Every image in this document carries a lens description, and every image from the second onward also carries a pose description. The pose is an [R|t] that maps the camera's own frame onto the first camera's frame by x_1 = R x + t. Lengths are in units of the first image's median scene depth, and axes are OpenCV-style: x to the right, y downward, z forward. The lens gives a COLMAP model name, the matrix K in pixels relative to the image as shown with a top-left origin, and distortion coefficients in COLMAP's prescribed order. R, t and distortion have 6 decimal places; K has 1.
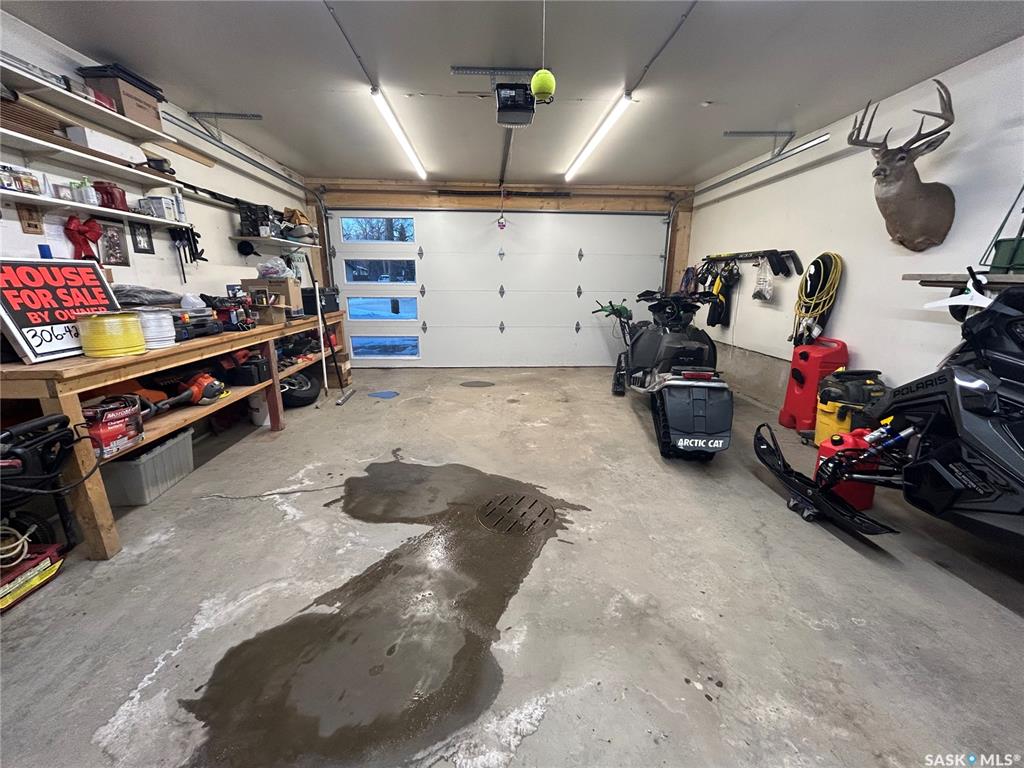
lens RADIAL K [[415.4, 0, 511.7], [0, 415.4, 386.0], [0, 0, 1]] dist [-0.001510, -0.000134]
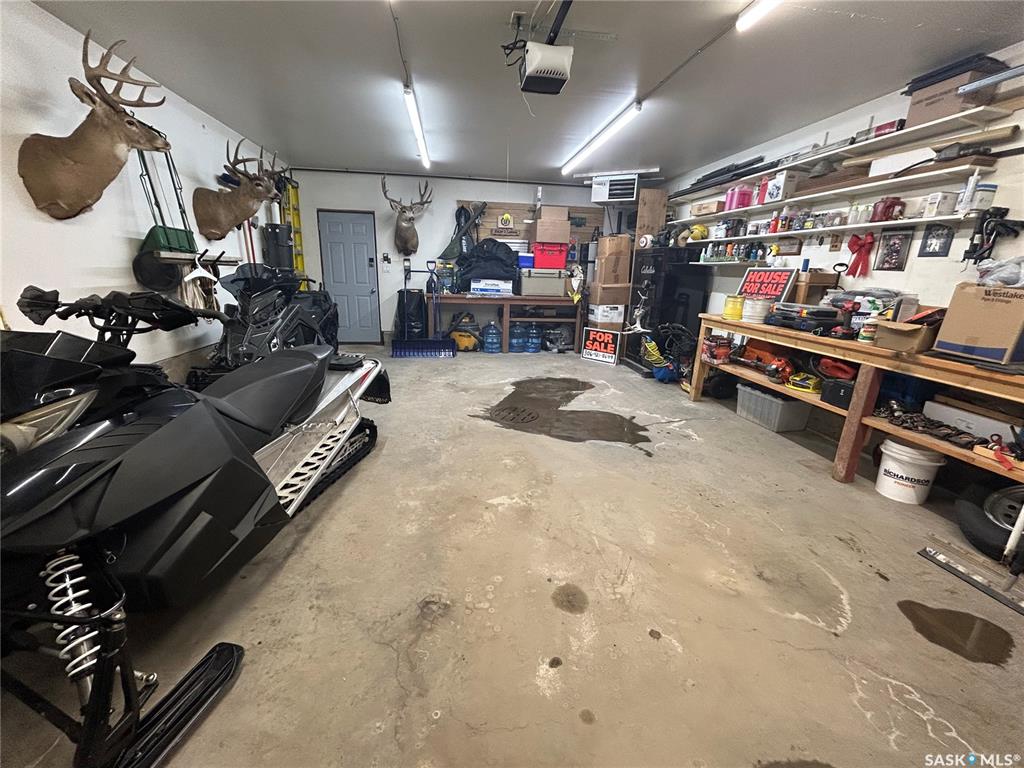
lens RADIAL K [[415.4, 0, 511.8], [0, 415.4, 387.0], [0, 0, 1]] dist [-0.001510, -0.000134]
pose [[-0.995138, -0.009088, -0.098071, 0.156789], [-0.057320, 0.863174, 0.501642, -0.520179], [0.080093, 0.504824, -0.859498, 2.029556]]
